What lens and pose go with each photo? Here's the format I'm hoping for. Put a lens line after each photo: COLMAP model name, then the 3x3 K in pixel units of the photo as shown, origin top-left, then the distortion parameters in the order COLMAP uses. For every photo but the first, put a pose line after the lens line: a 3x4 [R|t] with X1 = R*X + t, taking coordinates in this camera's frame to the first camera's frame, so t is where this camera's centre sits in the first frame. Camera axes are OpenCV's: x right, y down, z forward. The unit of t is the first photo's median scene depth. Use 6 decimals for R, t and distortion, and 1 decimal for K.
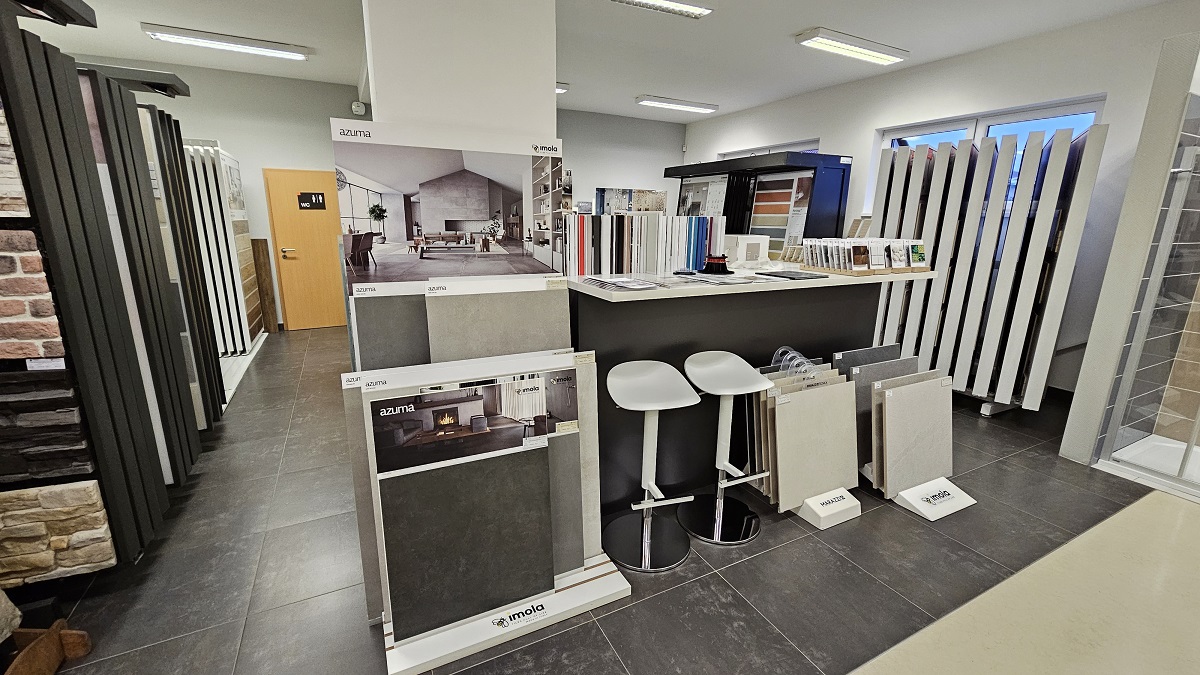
lens RADIAL K [[493.5, 0, 599.0], [0, 493.5, 336.6], [0, 0, 1]] dist [-0.000700, -0.000051]
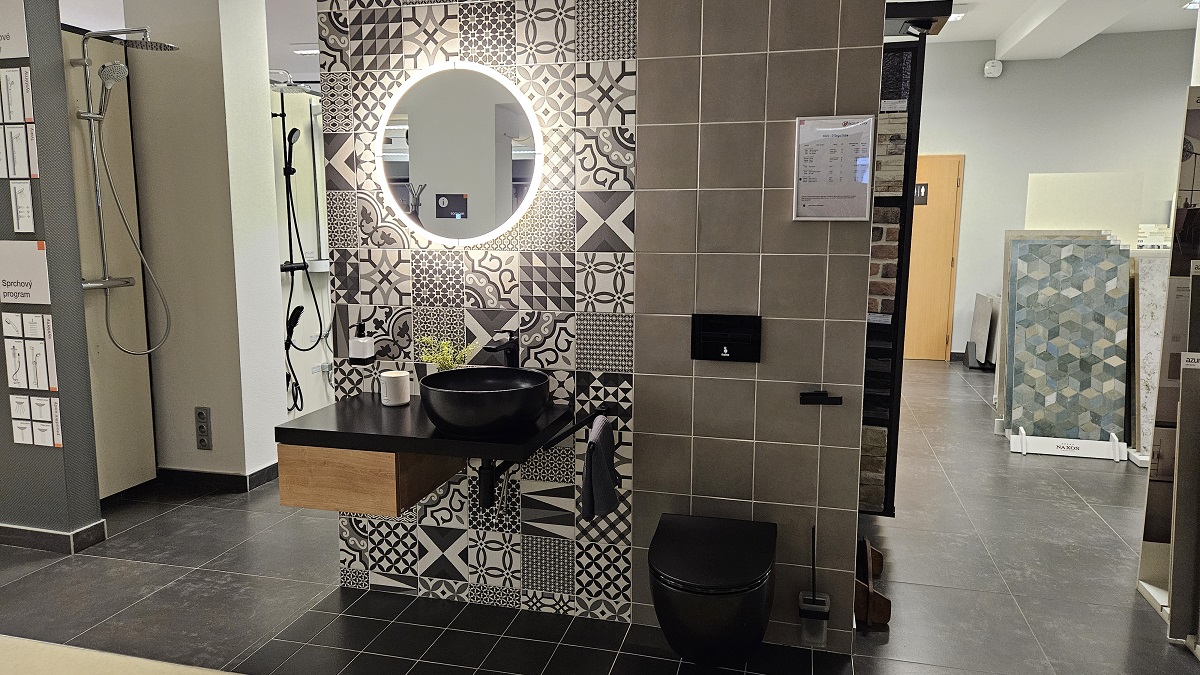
lens RADIAL K [[815.7, 0, 599.5], [0, 815.7, 335.6], [0, 0, 1]] dist [0.038870, -0.000751]
pose [[0.750045, 0.083770, -0.656061, -0.338073], [-0.153406, 0.986929, -0.049365, 0.305787], [0.643350, 0.137669, 0.753092, -0.939511]]
